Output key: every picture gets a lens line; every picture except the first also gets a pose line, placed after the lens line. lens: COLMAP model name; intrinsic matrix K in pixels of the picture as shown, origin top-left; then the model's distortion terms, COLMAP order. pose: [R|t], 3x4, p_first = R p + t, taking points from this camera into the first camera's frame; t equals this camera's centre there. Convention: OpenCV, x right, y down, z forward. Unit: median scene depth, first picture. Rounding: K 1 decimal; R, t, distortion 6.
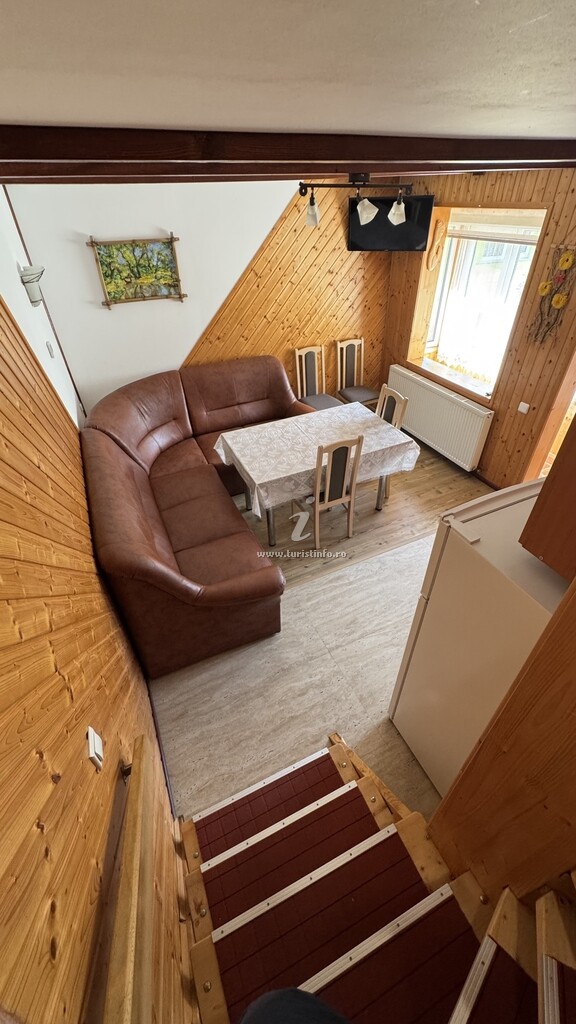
lens RADIAL K [[407.5, 0, 288.0], [0, 407.5, 512.0], [0, 0, 1]] dist [-0.001310, 0.000260]
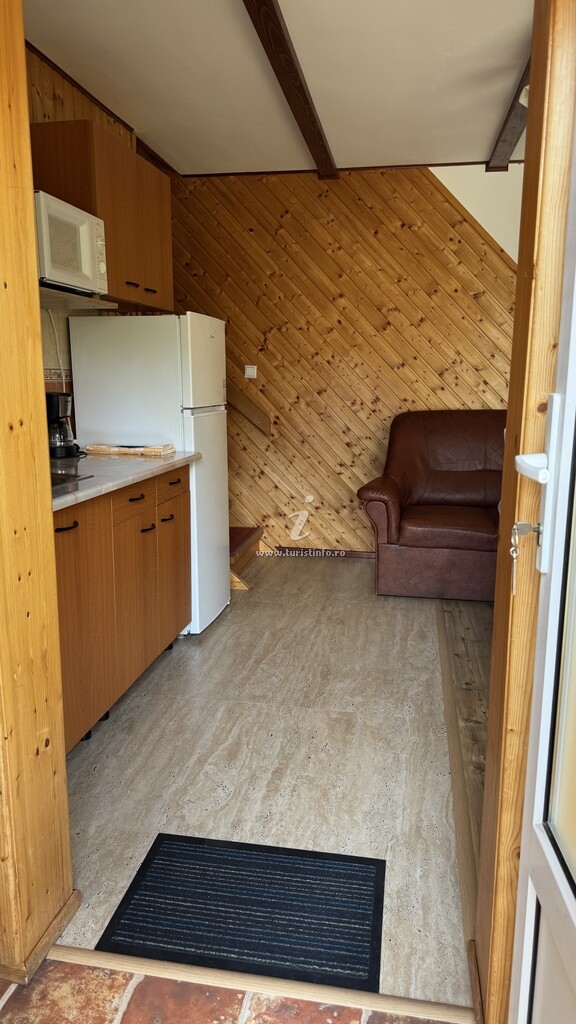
lens RADIAL K [[711.4, 0, 285.5], [0, 711.4, 519.0], [0, 0, 1]] dist [0.173583, -0.397983]
pose [[-0.574624, 0.184349, -0.797385, 0.991669], [-0.501802, 0.690314, 0.521211, -0.389634], [0.646531, 0.699630, -0.304165, 0.985852]]
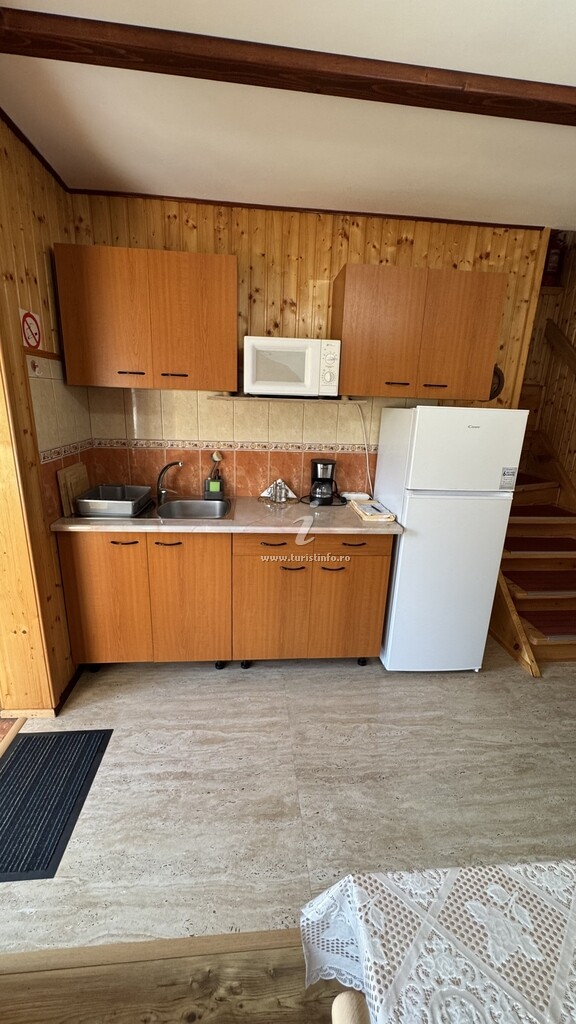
lens RADIAL K [[407.5, 0, 288.0], [0, 407.5, 512.0], [0, 0, 1]] dist [-0.001310, 0.000260]
pose [[-0.942695, -0.094031, 0.320132, 0.275951], [0.201128, 0.605404, 0.770087, -0.422446], [-0.266221, 0.790344, -0.551799, 0.930251]]
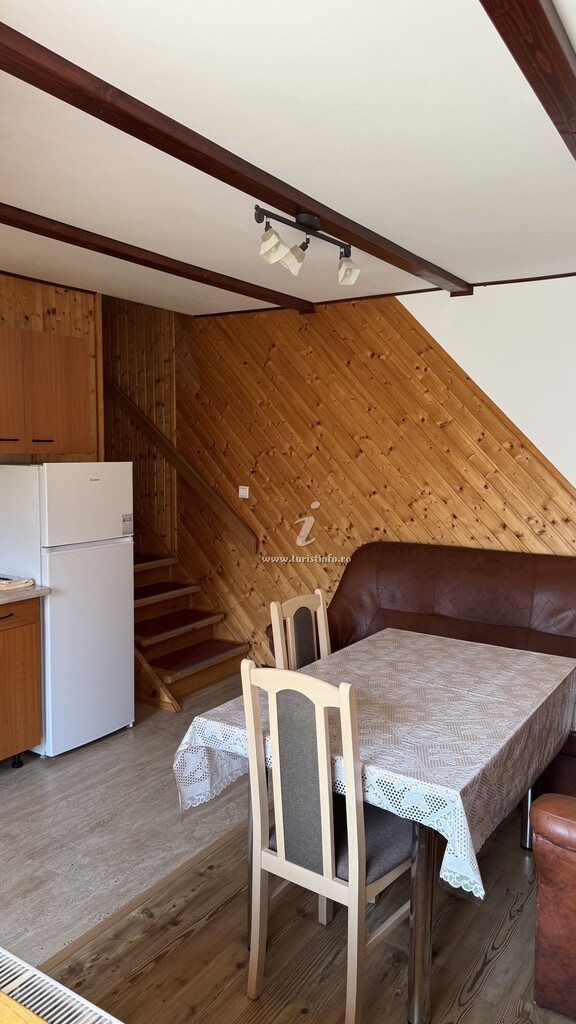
lens RADIAL K [[717.5, 0, 285.0], [0, 717.5, 519.0], [0, 0, 1]] dist [0.124409, -0.170332]
pose [[-0.850945, 0.075443, -0.519809, 0.547887], [-0.317811, 0.713974, 0.623889, -0.722790], [0.418198, 0.696096, -0.583576, 1.239083]]
